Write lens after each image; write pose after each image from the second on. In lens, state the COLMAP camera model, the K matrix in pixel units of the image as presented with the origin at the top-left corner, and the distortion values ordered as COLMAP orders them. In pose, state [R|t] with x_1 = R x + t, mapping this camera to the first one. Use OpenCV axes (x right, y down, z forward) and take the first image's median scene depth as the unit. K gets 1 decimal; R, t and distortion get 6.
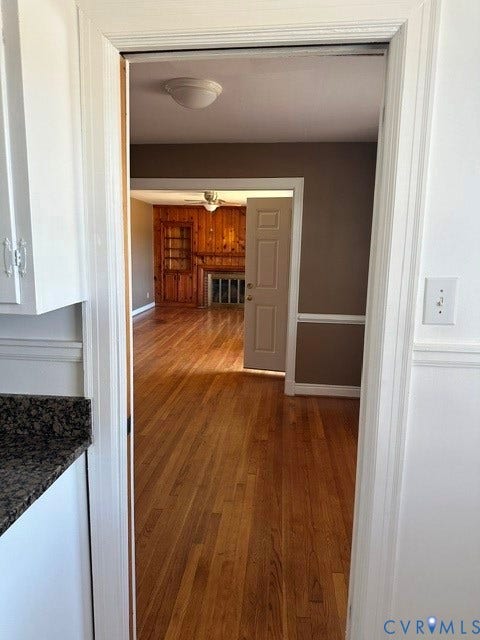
lens RADIAL K [[449.8, 0, 239.5], [0, 449.8, 322.0], [0, 0, 1]] dist [0.003389, 0.001786]
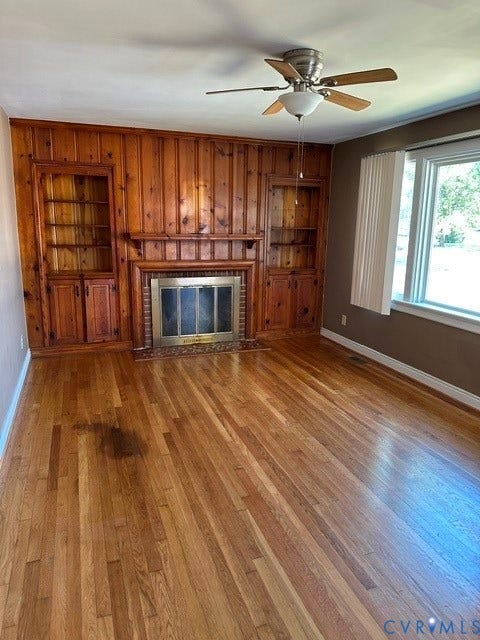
lens RADIAL K [[449.8, 0, 240.0], [0, 449.8, 315.8], [0, 0, 1]] dist [0.003389, 0.001786]
pose [[0.900421, -0.091918, 0.425197, -0.189475], [0.068050, 0.995151, 0.071021, -0.094477], [-0.429663, -0.035014, 0.902310, 0.527165]]
